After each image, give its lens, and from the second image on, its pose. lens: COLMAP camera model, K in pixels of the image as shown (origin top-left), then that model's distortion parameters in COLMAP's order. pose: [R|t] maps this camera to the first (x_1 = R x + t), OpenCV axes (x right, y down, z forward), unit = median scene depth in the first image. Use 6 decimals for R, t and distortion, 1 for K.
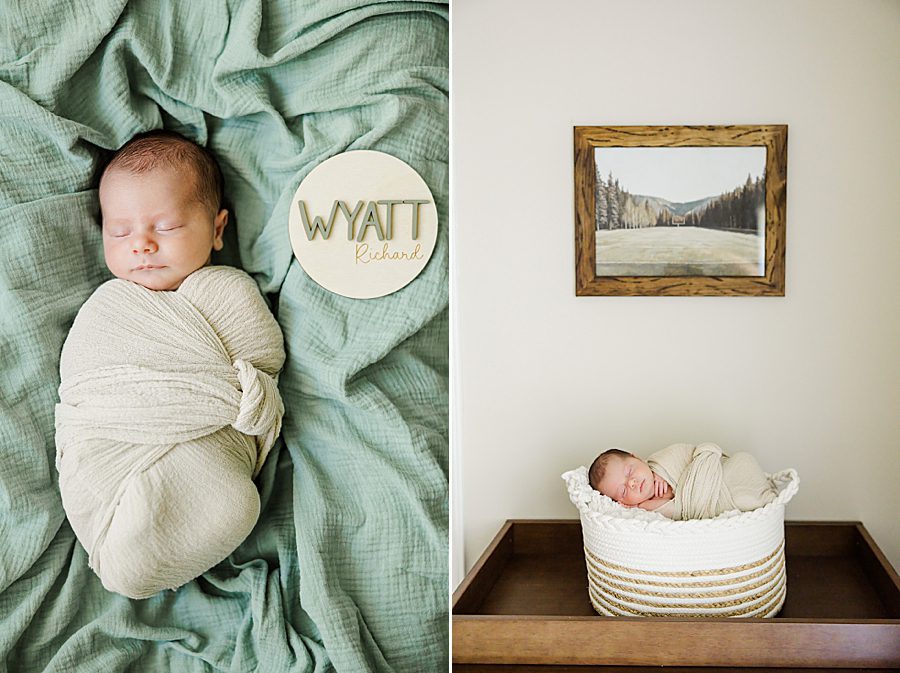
lens RADIAL K [[366.0, 0, 450.0], [0, 366.0, 336.5], [0, 0, 1]] dist [0.000474, 0.000074]
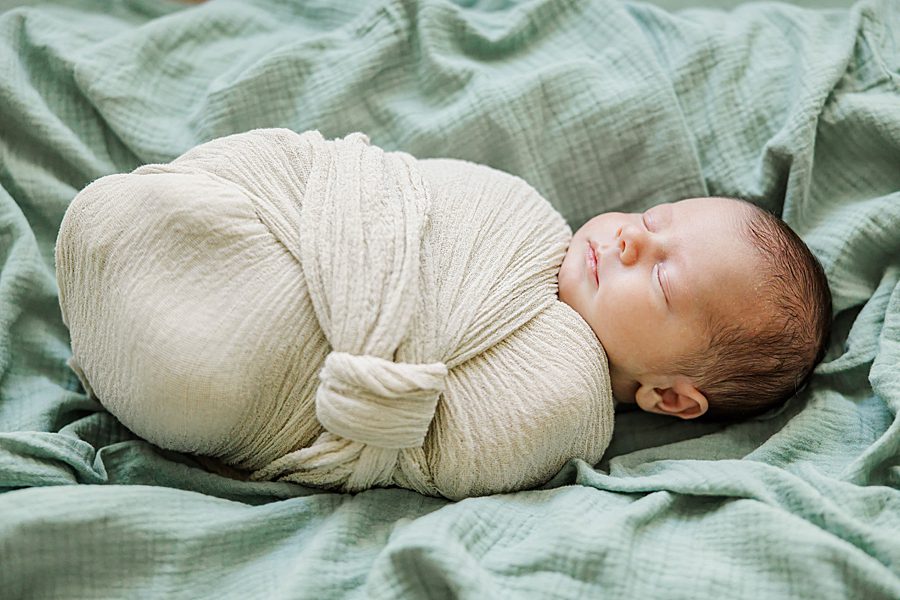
lens RADIAL K [[740.0, 0, 450.0], [0, 740.0, 300.0], [0, 0, 1]] dist [-0.014845, -0.005990]
pose [[0.048684, 0.957252, -0.285129, -0.455096], [-0.997345, 0.062066, 0.038080, 0.009203], [0.054149, 0.282518, 0.957732, -0.180280]]
